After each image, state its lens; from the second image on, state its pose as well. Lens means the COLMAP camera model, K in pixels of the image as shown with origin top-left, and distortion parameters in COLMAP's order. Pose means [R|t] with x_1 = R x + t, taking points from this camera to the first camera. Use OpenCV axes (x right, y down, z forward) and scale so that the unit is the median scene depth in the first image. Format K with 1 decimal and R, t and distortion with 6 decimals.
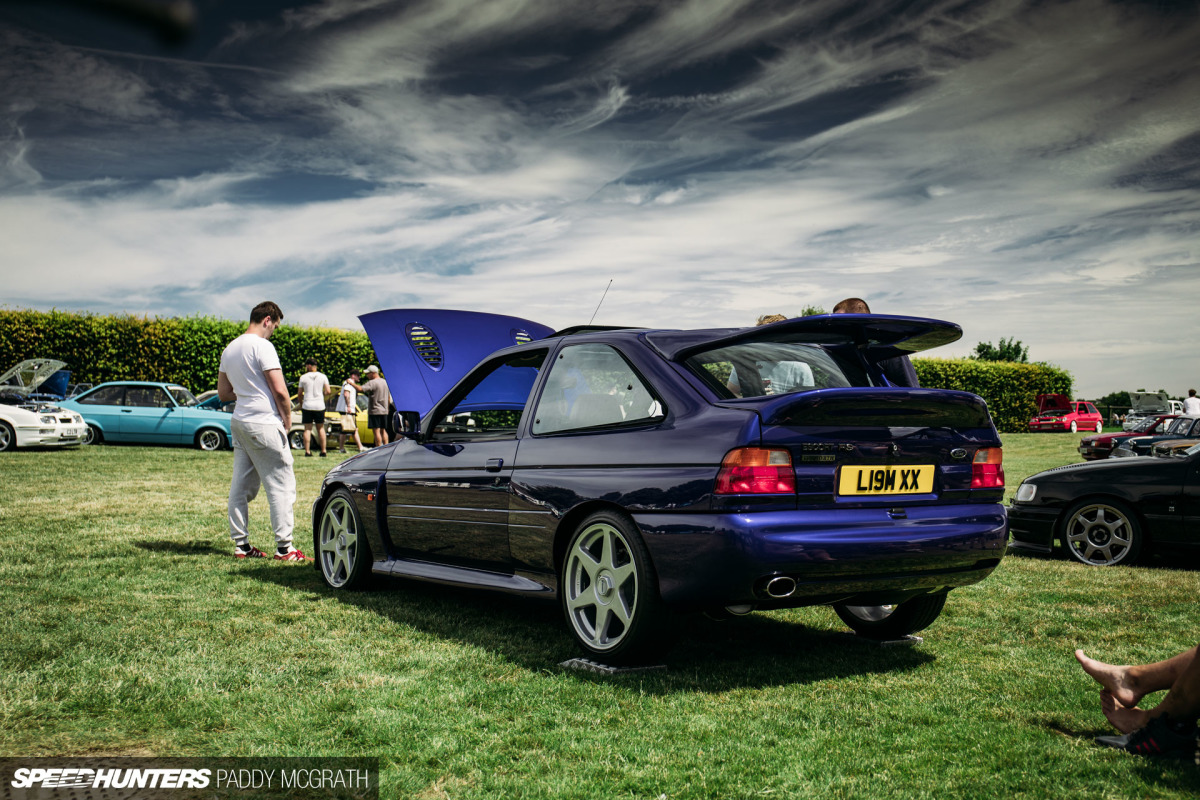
lens RADIAL K [[1414.2, 0, 599.7], [0, 1414.2, 400.9], [0, 0, 1]] dist [0.020778, 0.000000]
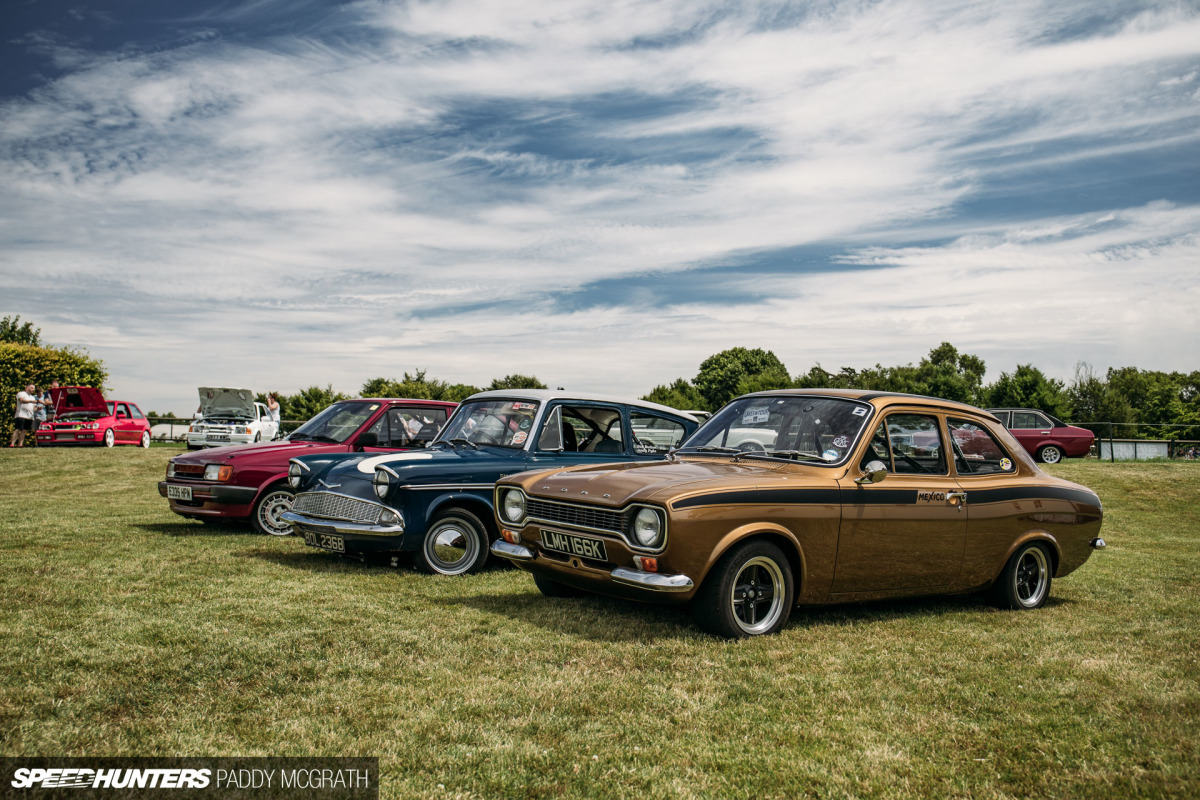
lens RADIAL K [[1054.3, 0, 606.9], [0, 1054.3, 411.0], [0, 0, 1]] dist [-0.018538, -0.014573]
pose [[0.708428, 0.028103, 0.705223, 0.155199], [-0.017333, 0.999598, -0.022422, 0.012586], [-0.705570, 0.003661, 0.708631, 0.494955]]
